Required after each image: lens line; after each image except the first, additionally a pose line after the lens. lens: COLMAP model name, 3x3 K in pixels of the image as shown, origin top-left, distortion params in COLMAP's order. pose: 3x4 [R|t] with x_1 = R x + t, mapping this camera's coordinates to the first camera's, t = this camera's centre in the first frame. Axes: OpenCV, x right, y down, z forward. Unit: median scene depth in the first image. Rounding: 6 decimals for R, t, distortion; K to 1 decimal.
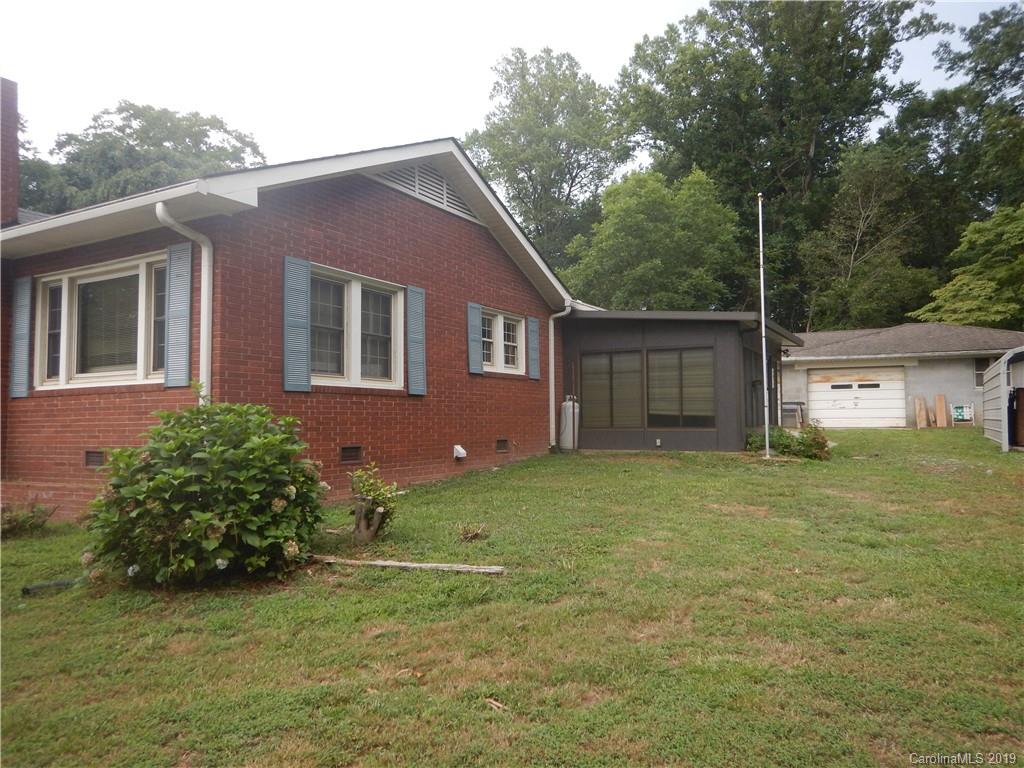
lens RADIAL K [[736.7, 0, 512.0], [0, 736.7, 384.0], [0, 0, 1]] dist [-0.008488, -0.001634]
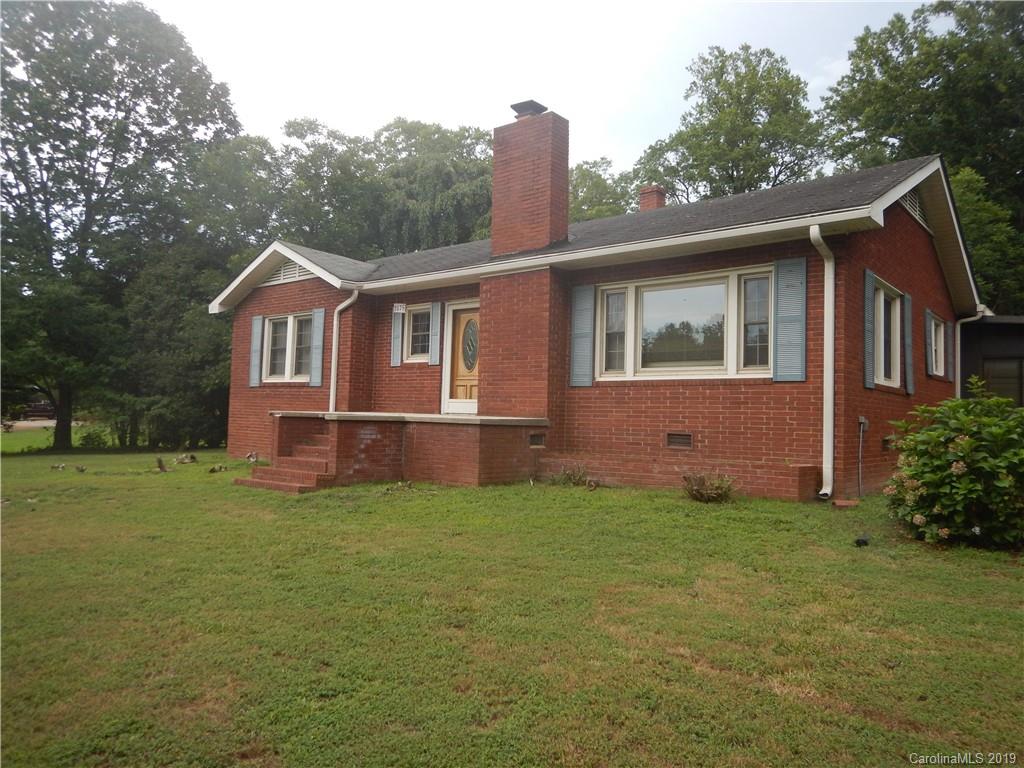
lens RADIAL K [[736.7, 0, 512.0], [0, 736.7, 384.0], [0, 0, 1]] dist [-0.008488, -0.001634]
pose [[0.982632, 0.025217, -0.183845, -0.166357], [-0.025048, 0.999681, 0.003241, 0.003876], [0.183869, 0.001420, 0.982950, -0.057724]]
